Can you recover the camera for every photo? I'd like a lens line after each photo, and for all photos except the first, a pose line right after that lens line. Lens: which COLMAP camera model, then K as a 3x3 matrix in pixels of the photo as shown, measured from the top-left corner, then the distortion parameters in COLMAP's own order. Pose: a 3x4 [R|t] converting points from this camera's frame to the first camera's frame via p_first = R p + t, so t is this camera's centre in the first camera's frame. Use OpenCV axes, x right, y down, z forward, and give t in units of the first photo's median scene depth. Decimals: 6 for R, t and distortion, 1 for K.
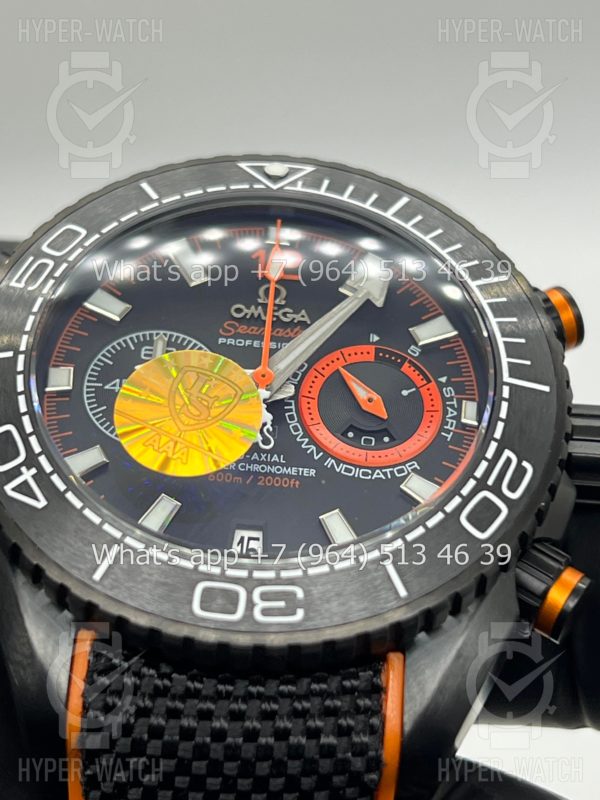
lens RADIAL K [[2045.9, 0, 302.4], [0, 2045.9, 399.0], [0, 0, 1]] dist [-0.328961, 0.000000]
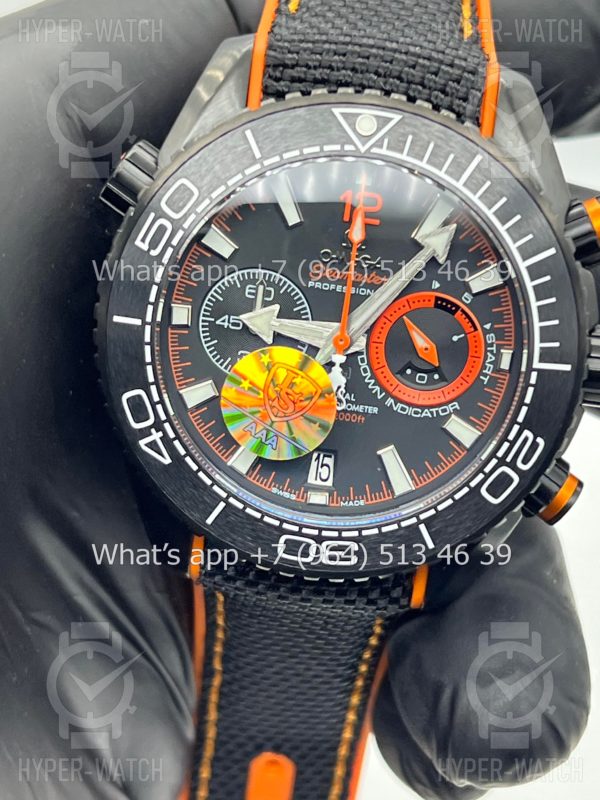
lens RADIAL K [[1648.1, 0, 303.0], [0, 1648.1, 387.1], [0, 0, 1]] dist [0.332087, 0.000000]
pose [[0.995886, 0.076207, -0.049035, 0.009451], [-0.019149, 0.705862, 0.708091, -0.717511], [0.088573, -0.704238, 0.704417, 0.266370]]
